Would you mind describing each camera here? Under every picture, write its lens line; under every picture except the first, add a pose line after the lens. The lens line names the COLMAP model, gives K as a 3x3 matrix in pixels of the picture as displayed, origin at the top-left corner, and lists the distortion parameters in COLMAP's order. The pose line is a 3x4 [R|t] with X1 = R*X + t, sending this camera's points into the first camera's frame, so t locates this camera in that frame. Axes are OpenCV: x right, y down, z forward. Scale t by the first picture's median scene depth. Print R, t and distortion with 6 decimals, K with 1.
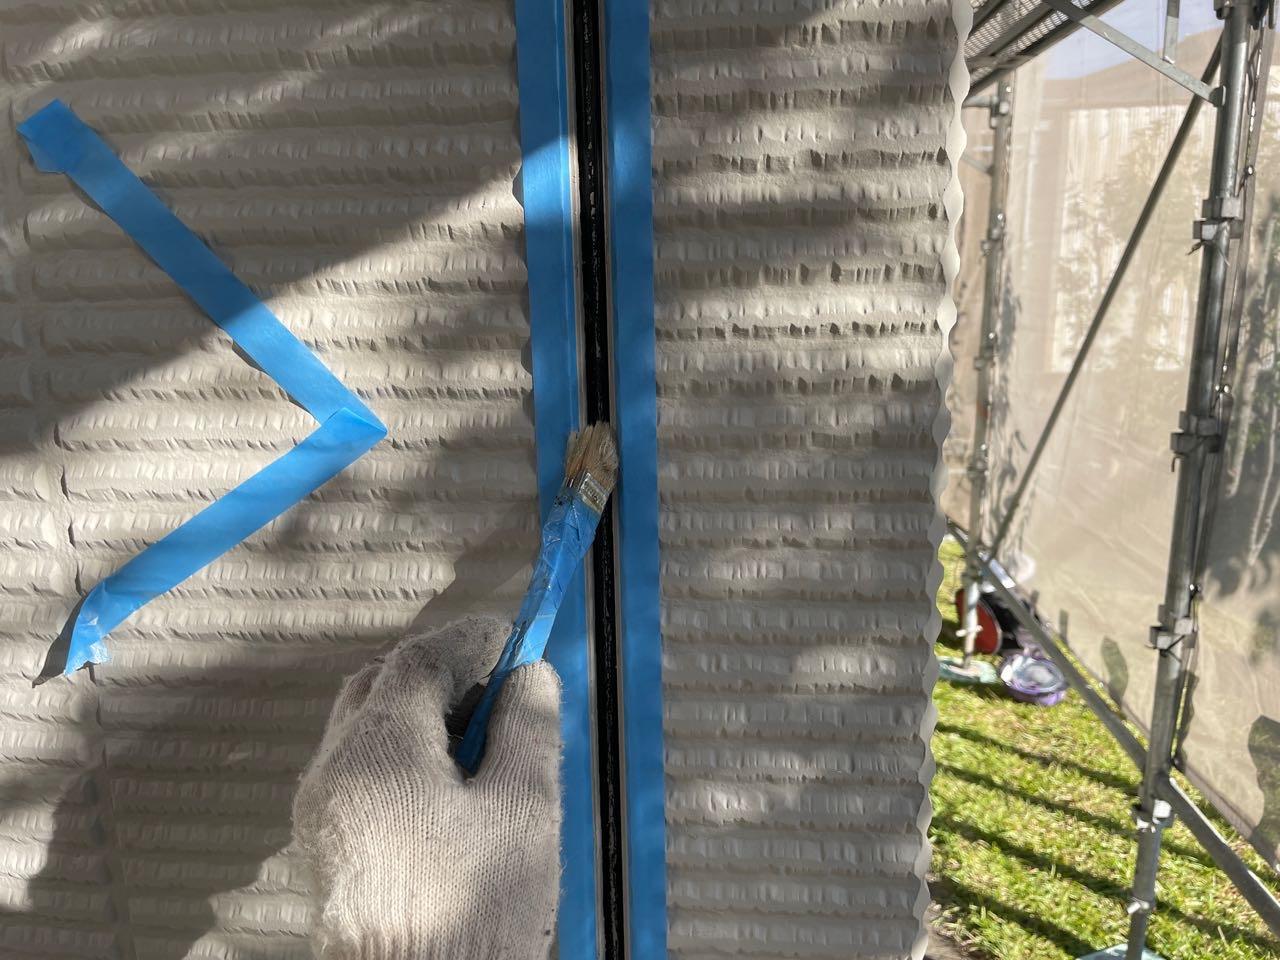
lens RADIAL K [[977.6, 0, 632.9], [0, 977.6, 476.0], [0, 0, 1]] dist [0.070577, -0.106133]
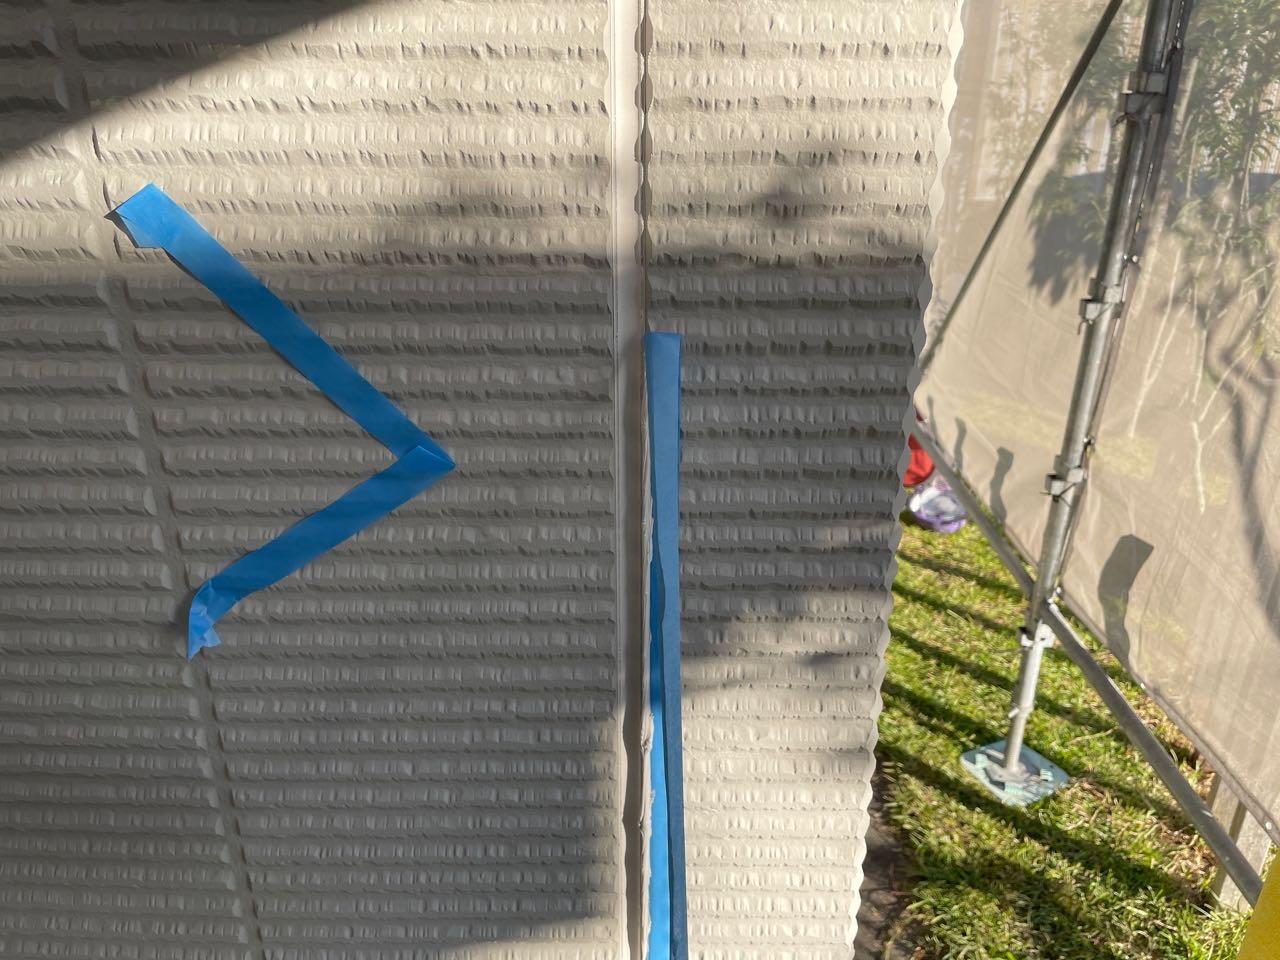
lens RADIAL K [[977.6, 0, 647.1], [0, 977.6, 476.5], [0, 0, 1]] dist [0.070577, -0.106133]
pose [[0.995623, -0.011665, 0.092725, -0.125131], [-0.006022, 0.982110, 0.188212, -0.253797], [-0.093261, -0.187947, 0.977741, -0.196200]]
